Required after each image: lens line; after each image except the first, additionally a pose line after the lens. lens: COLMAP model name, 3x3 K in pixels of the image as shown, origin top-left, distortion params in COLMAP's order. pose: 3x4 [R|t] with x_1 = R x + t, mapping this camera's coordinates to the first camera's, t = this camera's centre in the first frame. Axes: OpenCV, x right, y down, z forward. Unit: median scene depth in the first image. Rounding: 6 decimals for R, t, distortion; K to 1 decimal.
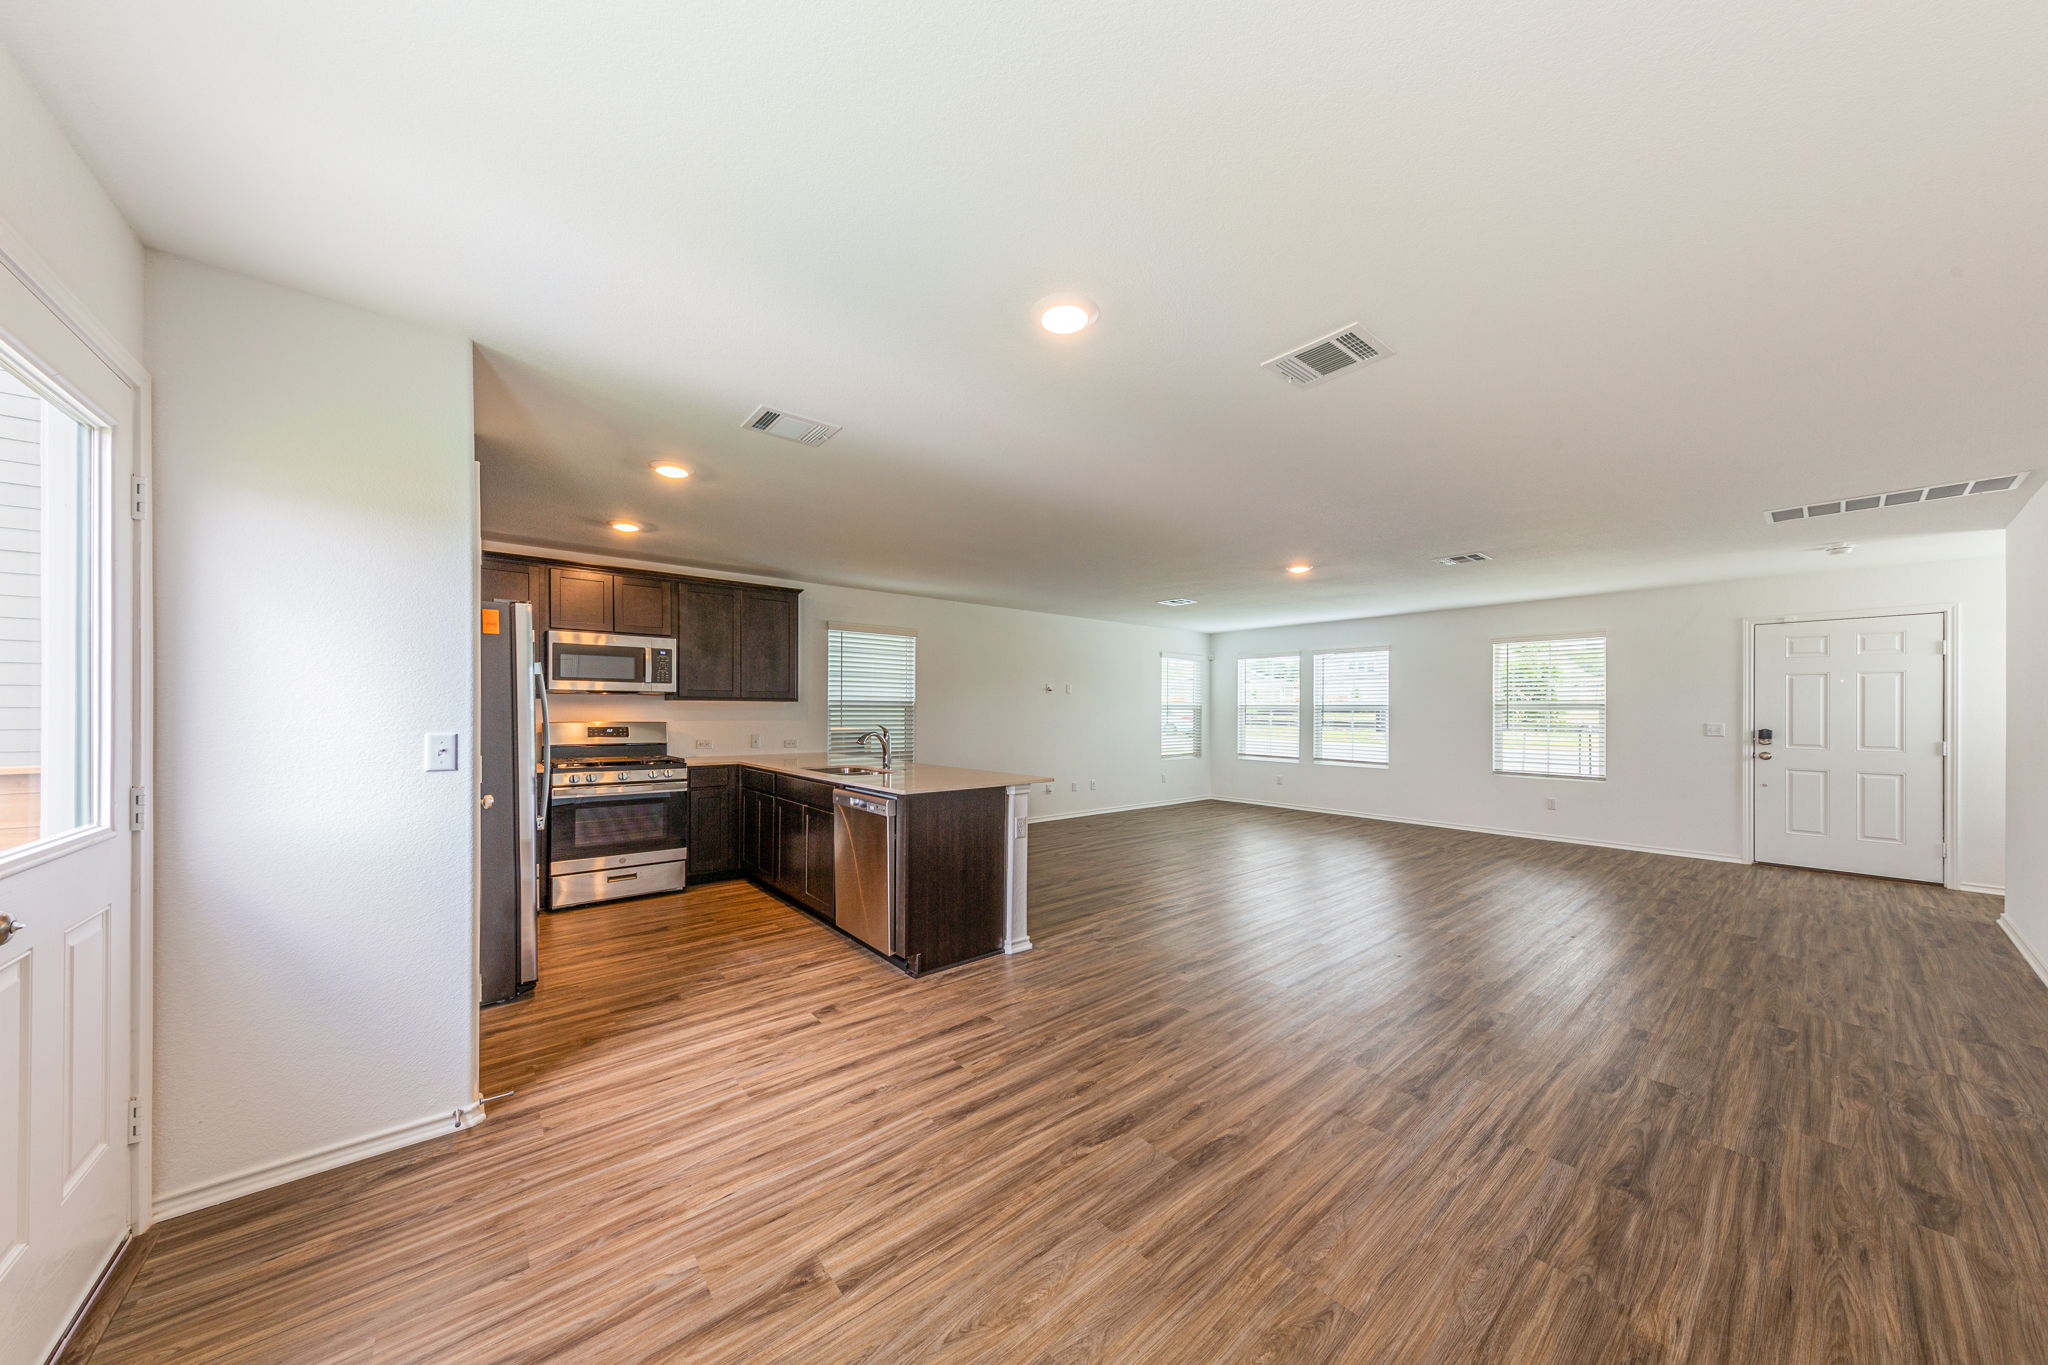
lens RADIAL K [[692.3, 0, 1110.2], [0, 692.3, 710.1], [0, 0, 1]] dist [0.000835, 0.000031]
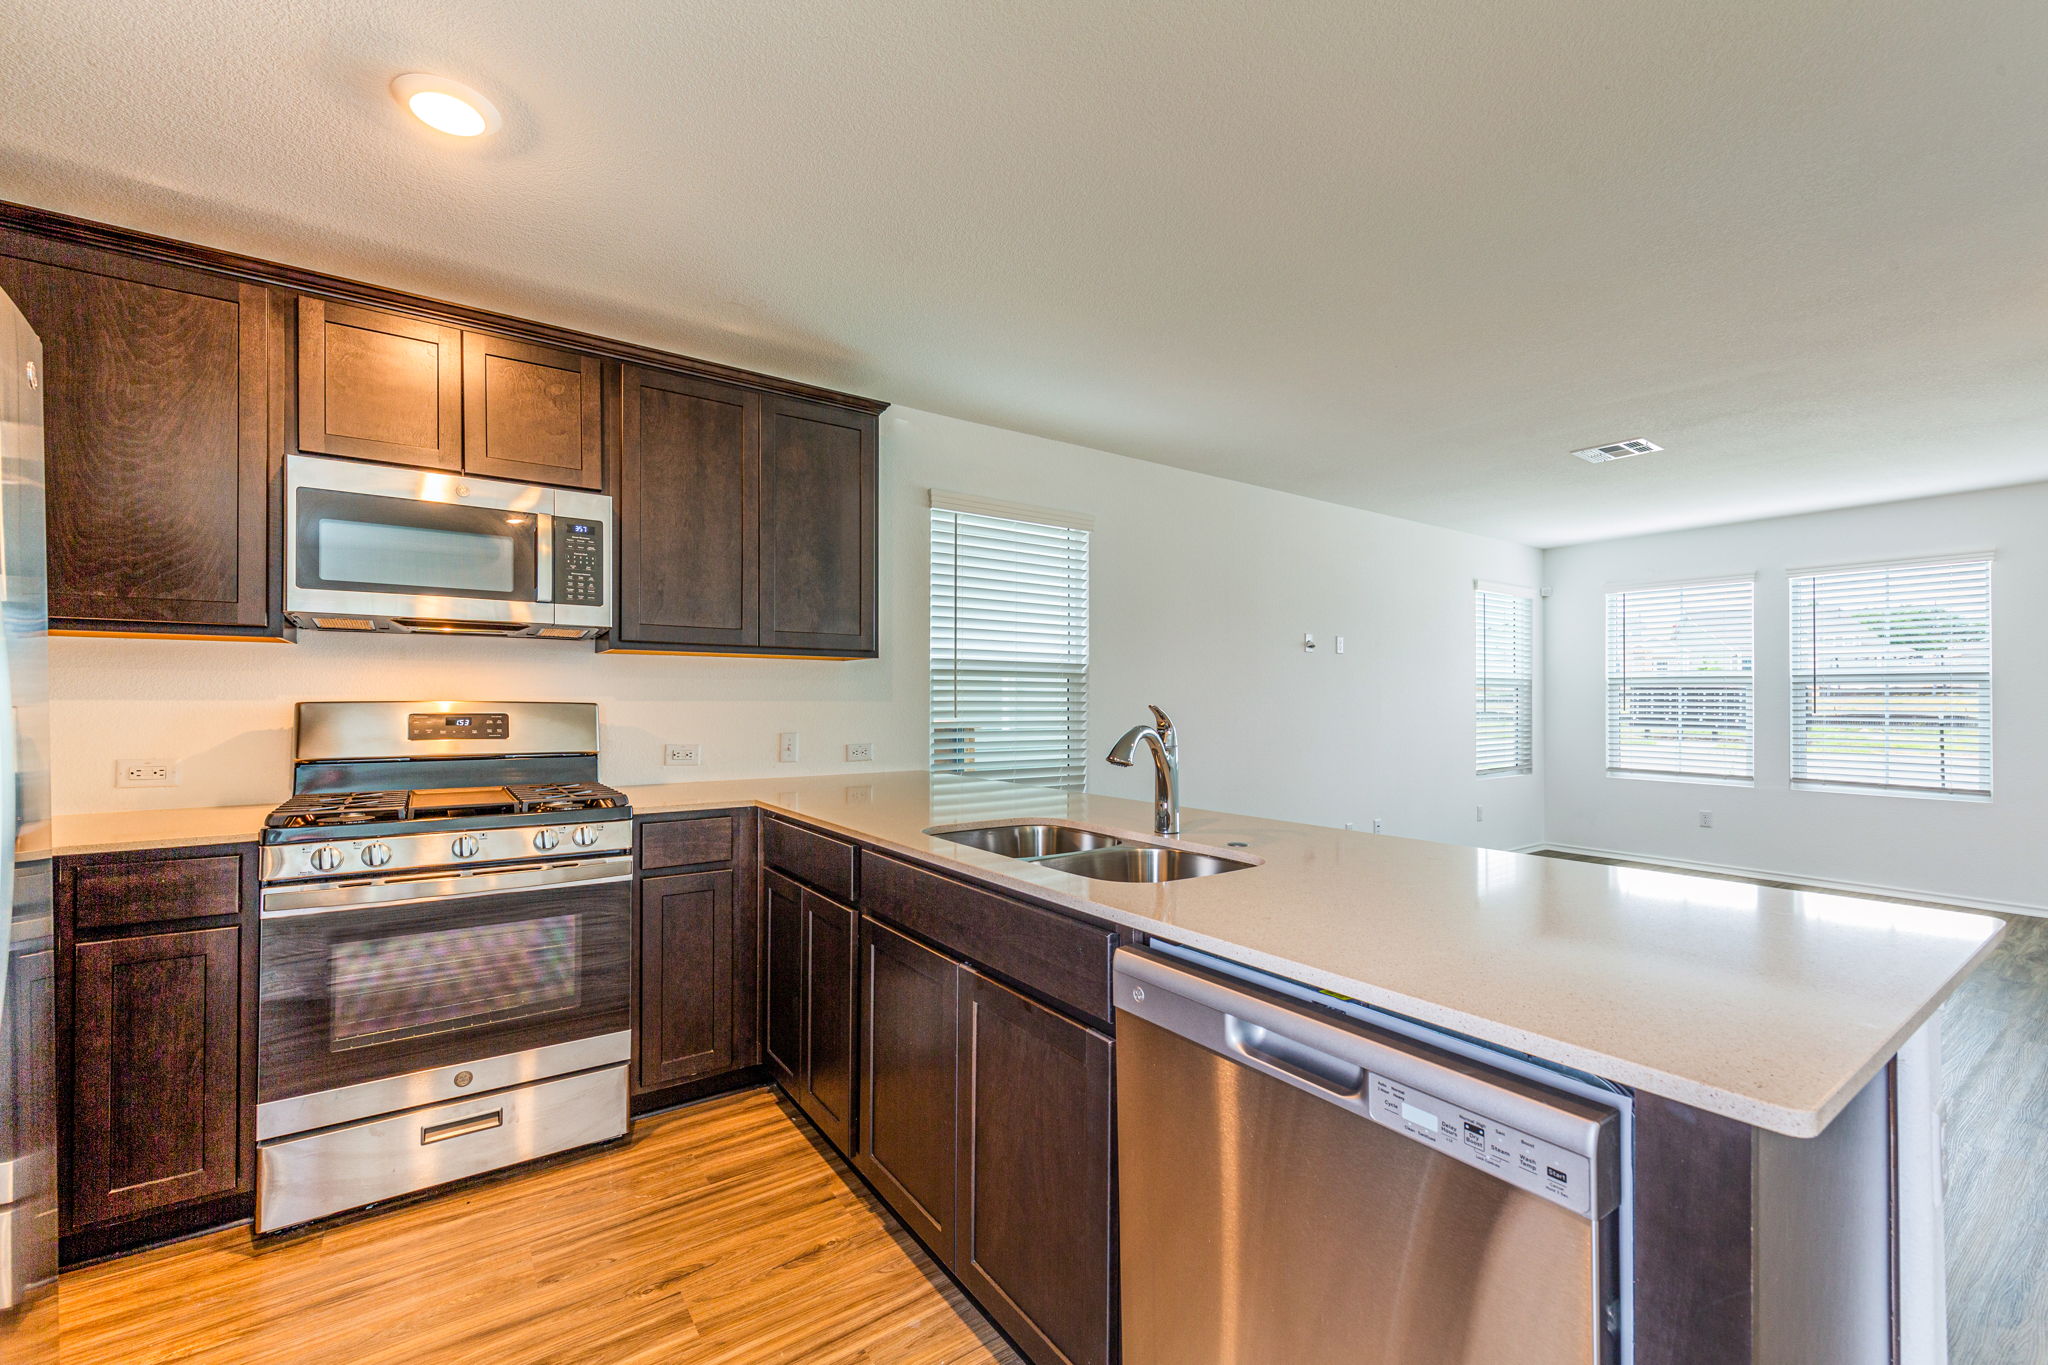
lens RADIAL K [[845.0, 0, 1026.5], [0, 845.0, 694.5], [0, 0, 1]] dist [0.000950, -0.000240]
pose [[0.985490, -0.004936, -0.169661, -0.311282], [0.003884, 0.999971, -0.006530, 0.017767], [0.169688, 0.005777, 0.985481, 0.566303]]
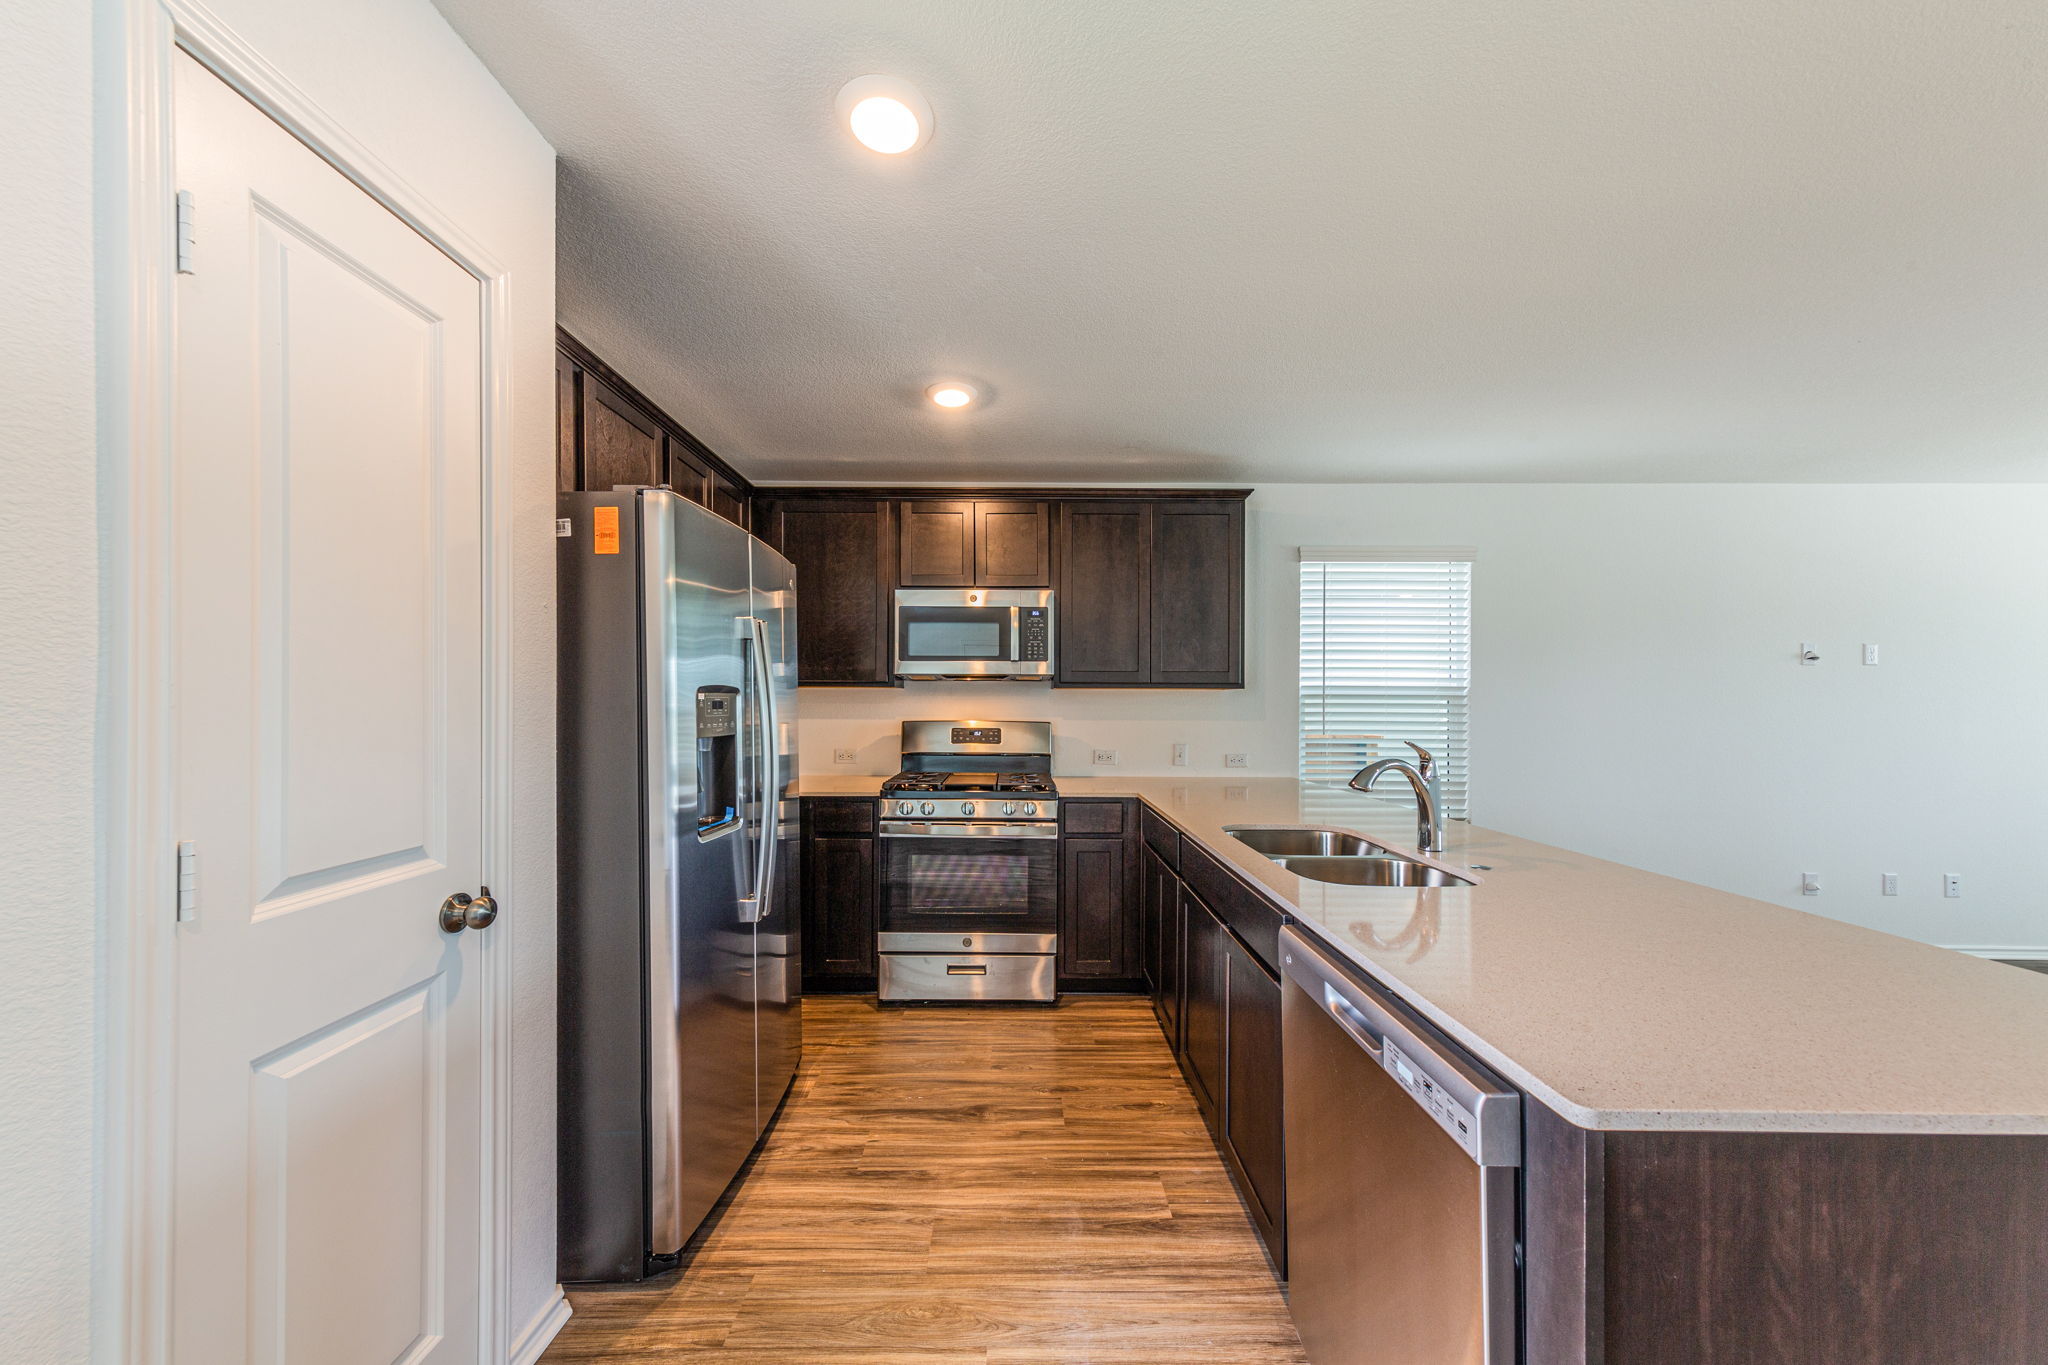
lens RADIAL K [[716.1, 0, 1020.1], [0, 716.1, 697.7], [0, 0, 1]] dist [0.001851, 0.000045]
pose [[0.704299, -0.006289, -0.709875, -0.191358], [0.000867, 0.999968, -0.007999, -0.000050], [0.709902, 0.005018, 0.704282, 0.532284]]
